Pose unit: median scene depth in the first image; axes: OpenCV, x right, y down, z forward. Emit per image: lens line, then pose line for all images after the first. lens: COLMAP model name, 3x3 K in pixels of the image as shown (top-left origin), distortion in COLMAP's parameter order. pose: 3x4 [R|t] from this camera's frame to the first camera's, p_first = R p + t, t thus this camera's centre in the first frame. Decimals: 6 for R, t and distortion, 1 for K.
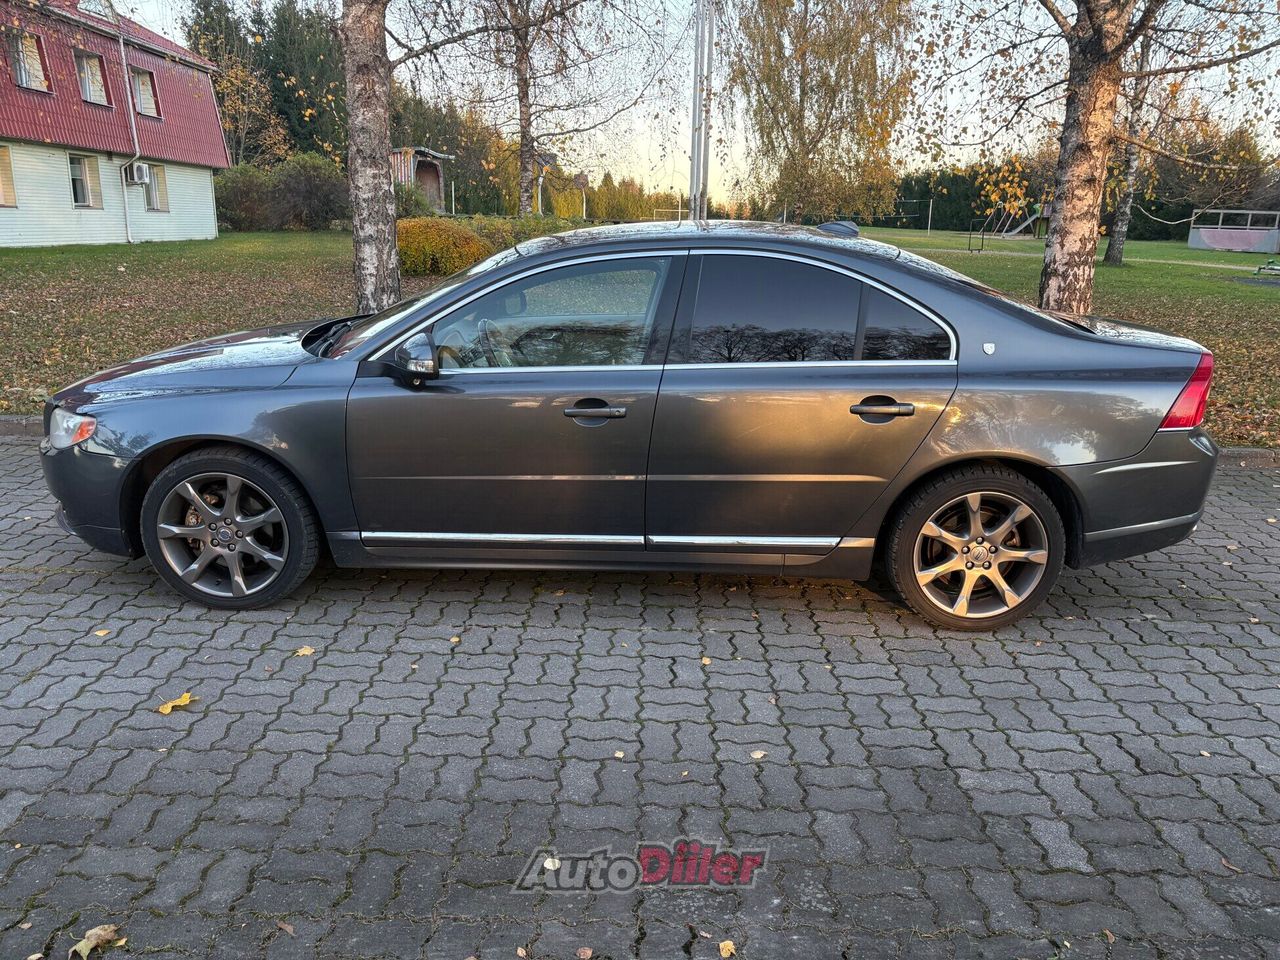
lens RADIAL K [[967.9, 0, 640.0], [0, 967.9, 480.0], [0, 0, 1]] dist [0.073886, -0.088212]
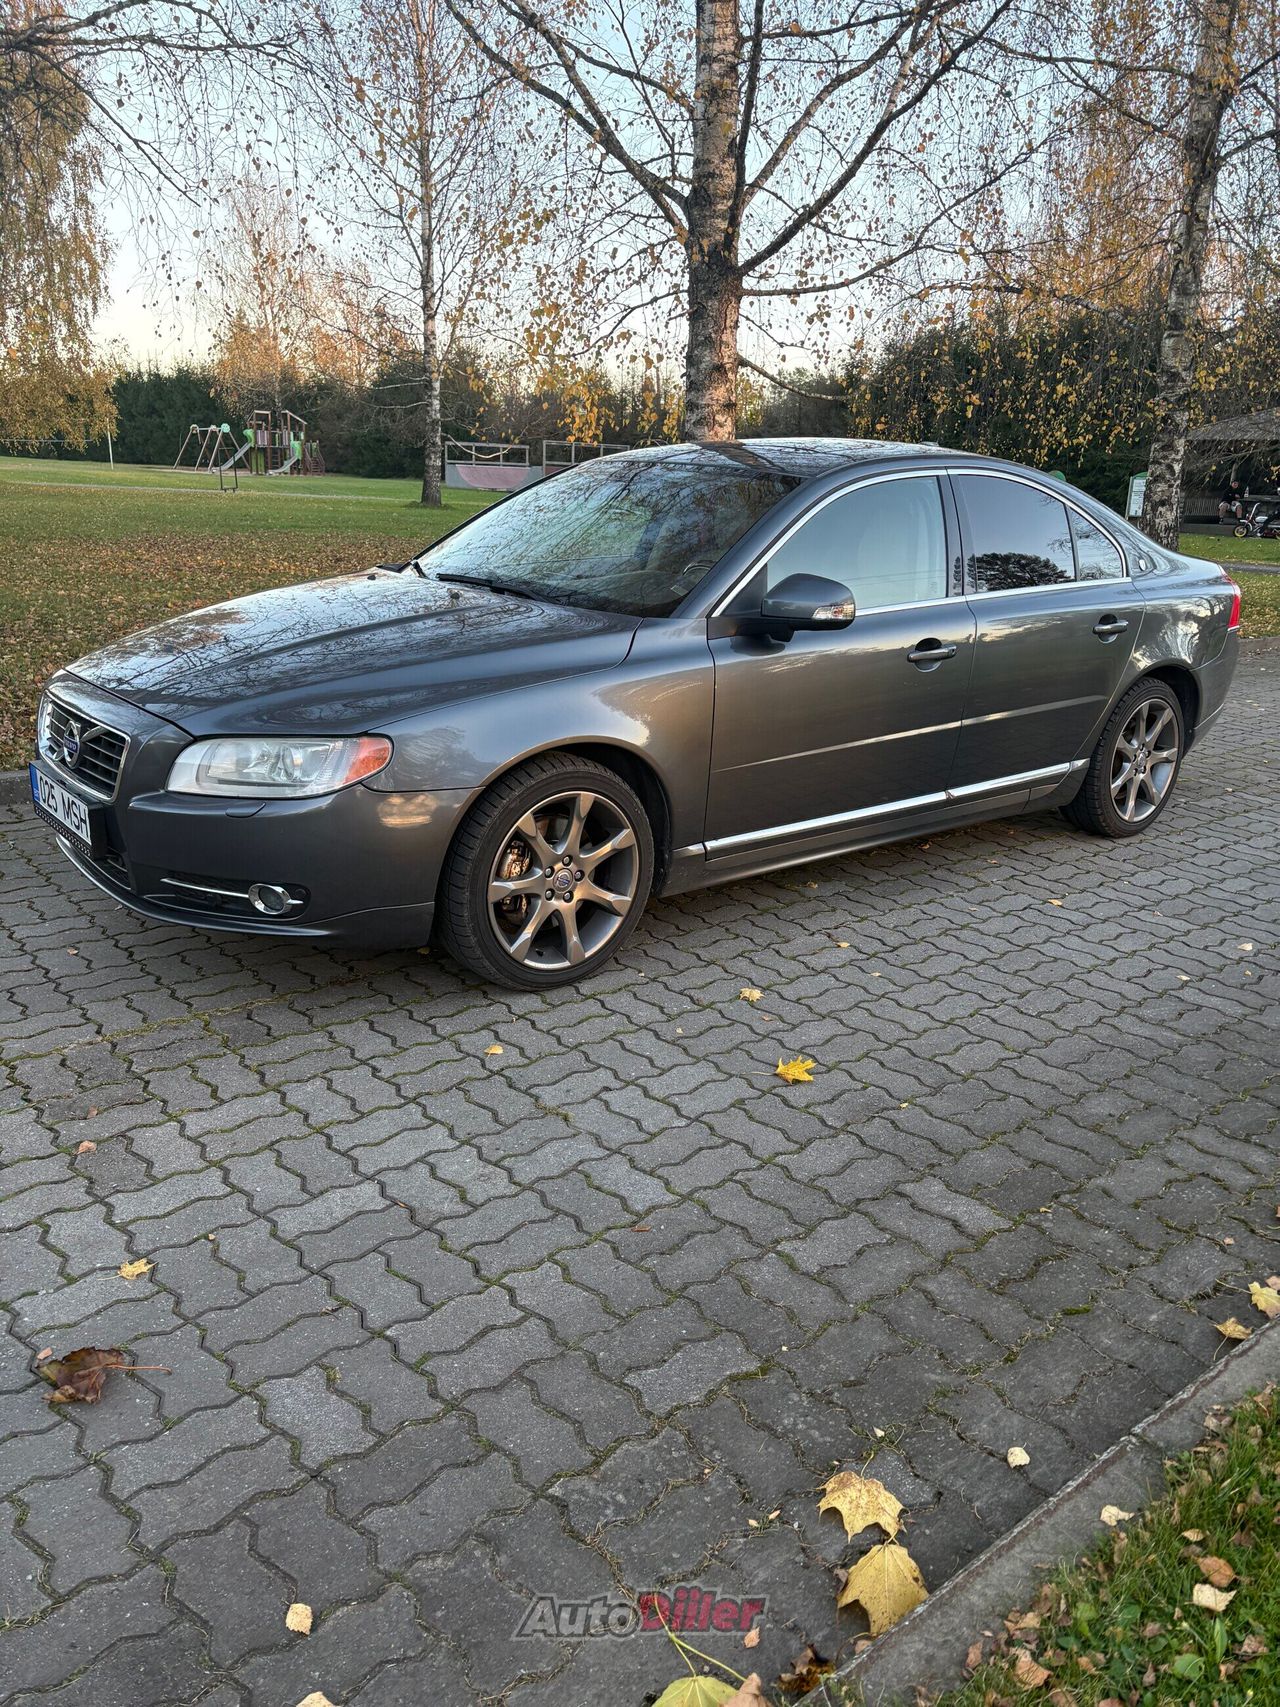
lens RADIAL K [[1310.3, 0, 640.0], [0, 1310.3, 853.5], [0, 0, 1]] dist [0.009983, 0.009637]
pose [[0.757730, -0.179134, 0.627500, -0.954461], [0.155226, 0.983462, 0.093311, -0.041180], [-0.633838, 0.026700, 0.773005, 0.237341]]
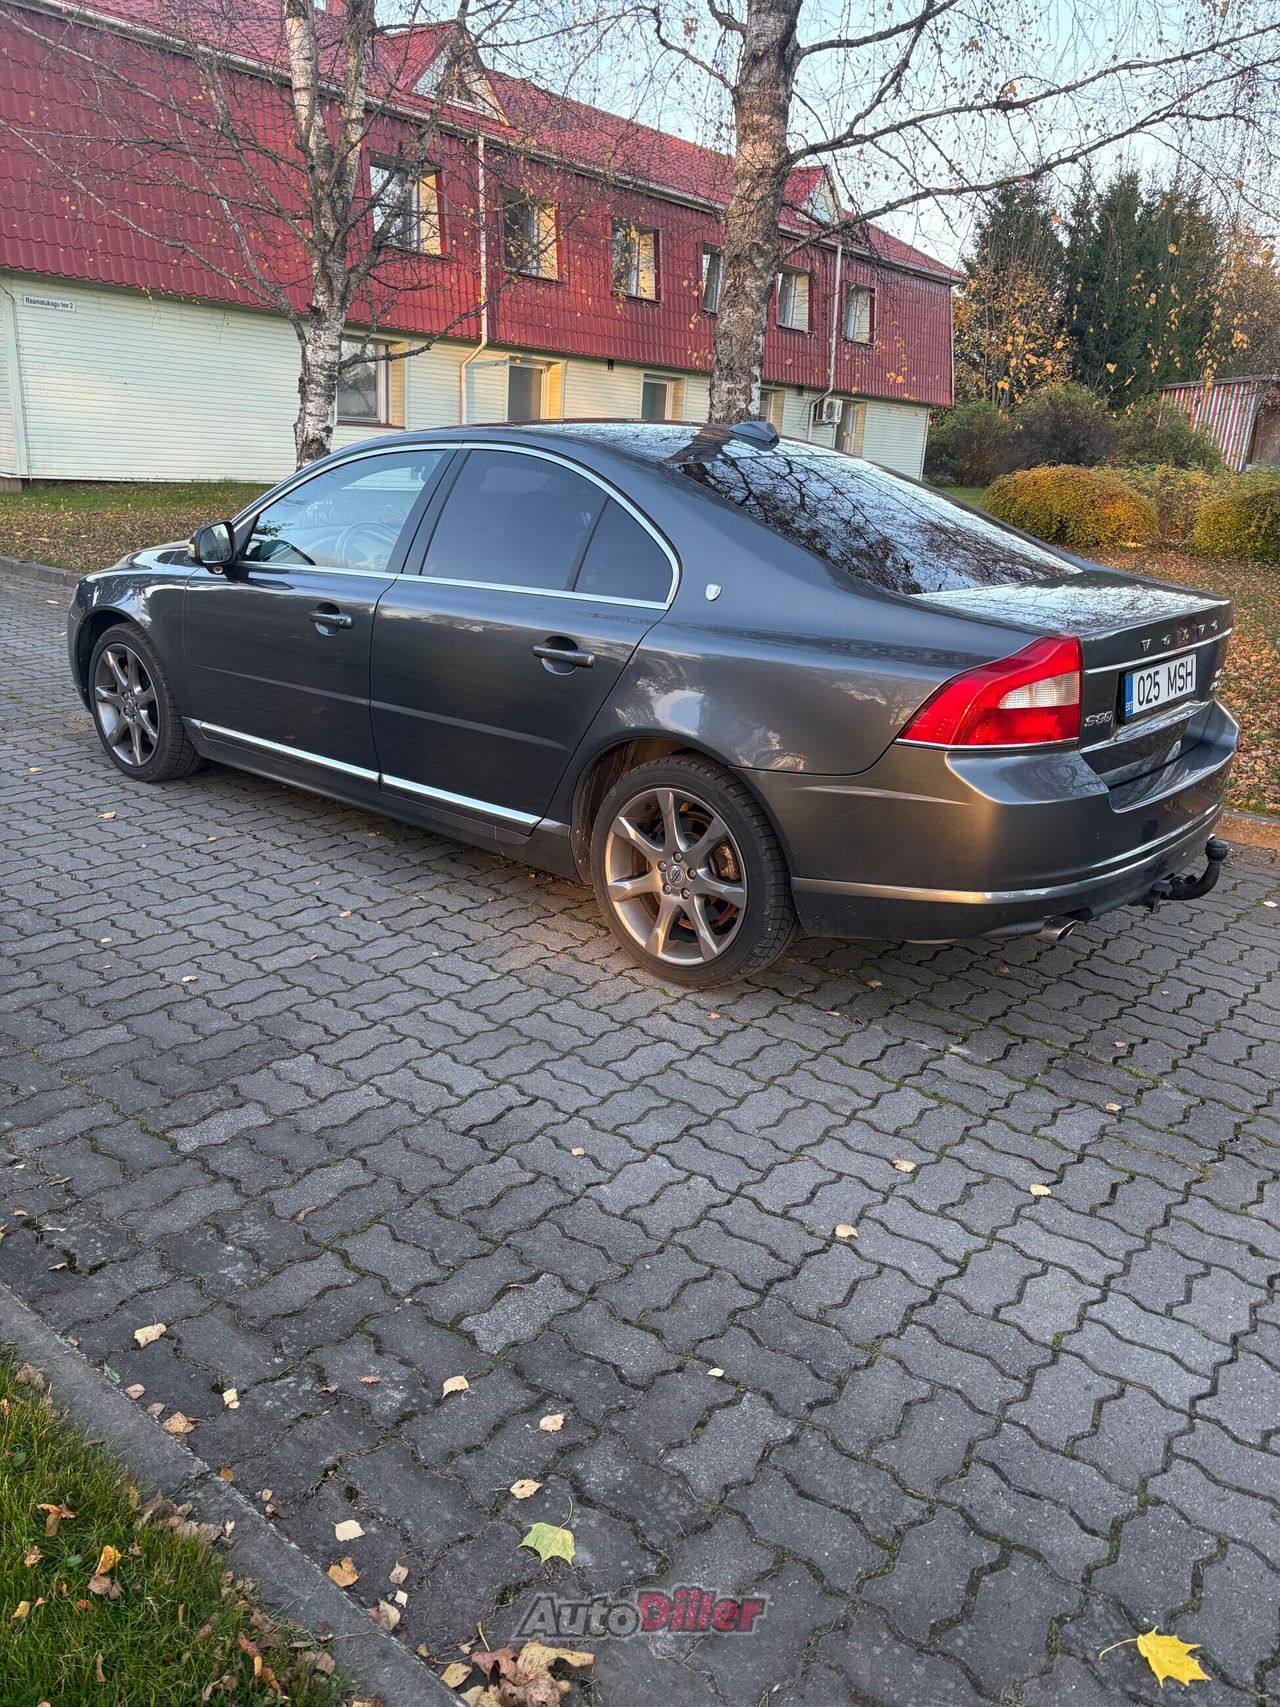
lens RADIAL K [[1310.3, 0, 640.0], [0, 1310.3, 853.5], [0, 0, 1]] dist [0.009983, 0.009637]
pose [[0.773179, 0.205332, -0.600027, 0.882156], [-0.195981, 0.977185, 0.081860, -0.013176], [0.603146, 0.054301, 0.795780, 0.206380]]
